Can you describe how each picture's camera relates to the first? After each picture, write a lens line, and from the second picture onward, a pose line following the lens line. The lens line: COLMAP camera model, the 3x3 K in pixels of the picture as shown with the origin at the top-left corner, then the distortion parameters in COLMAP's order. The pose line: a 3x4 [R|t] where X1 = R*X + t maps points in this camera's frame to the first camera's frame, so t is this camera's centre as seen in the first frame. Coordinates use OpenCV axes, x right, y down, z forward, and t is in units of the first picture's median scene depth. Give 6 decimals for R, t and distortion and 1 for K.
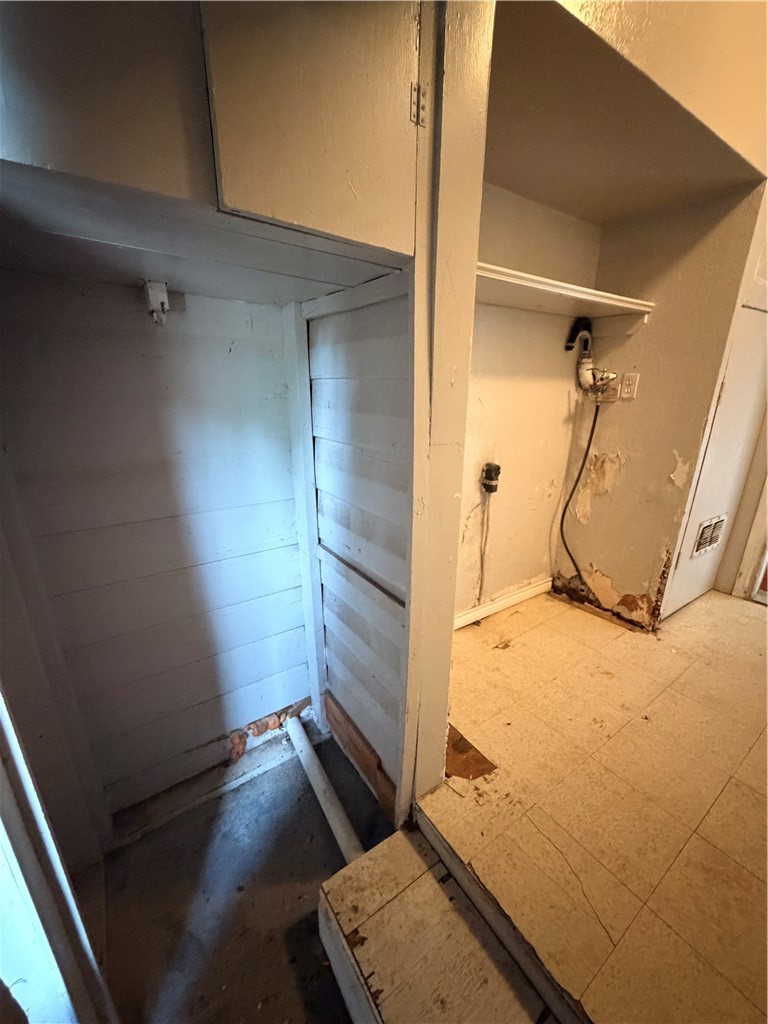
lens RADIAL K [[410.1, 0, 385.6], [0, 410.1, 514.0], [0, 0, 1]] dist [0.000222, 0.000978]
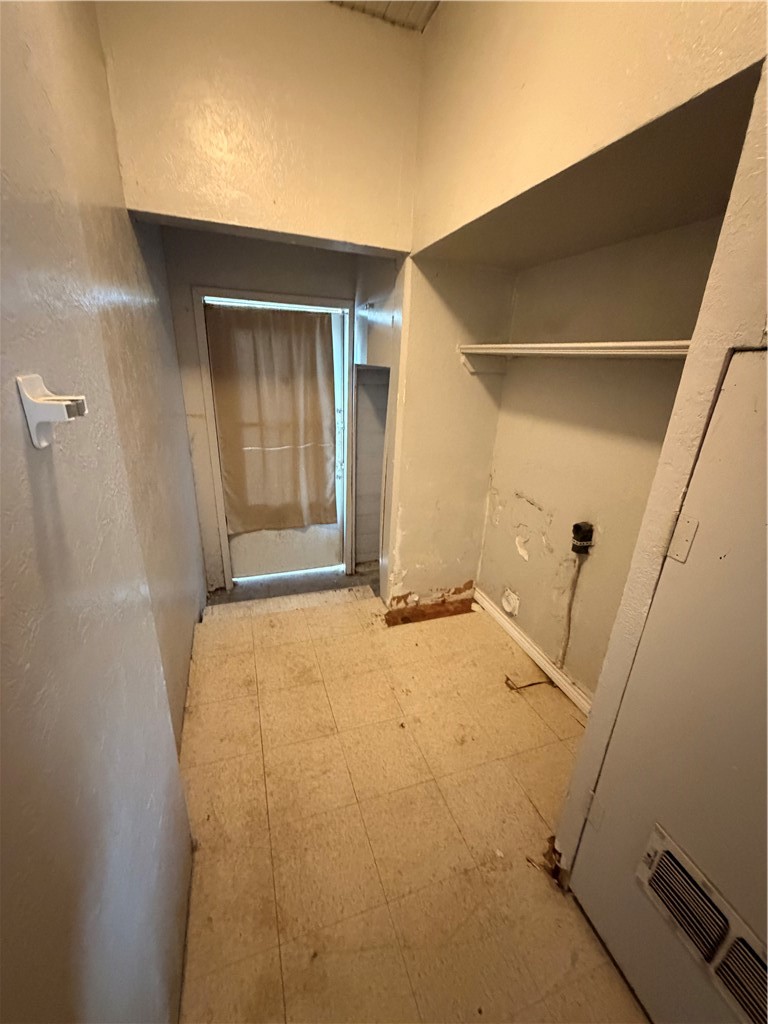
lens RADIAL K [[410.1, 0, 385.2], [0, 410.1, 515.7], [0, 0, 1]] dist [0.000222, 0.000978]
pose [[-0.275676, 0.302597, -0.912380, 1.204236], [-0.343851, 0.855313, 0.387565, -0.335494], [0.897646, 0.420565, -0.131741, 0.691956]]
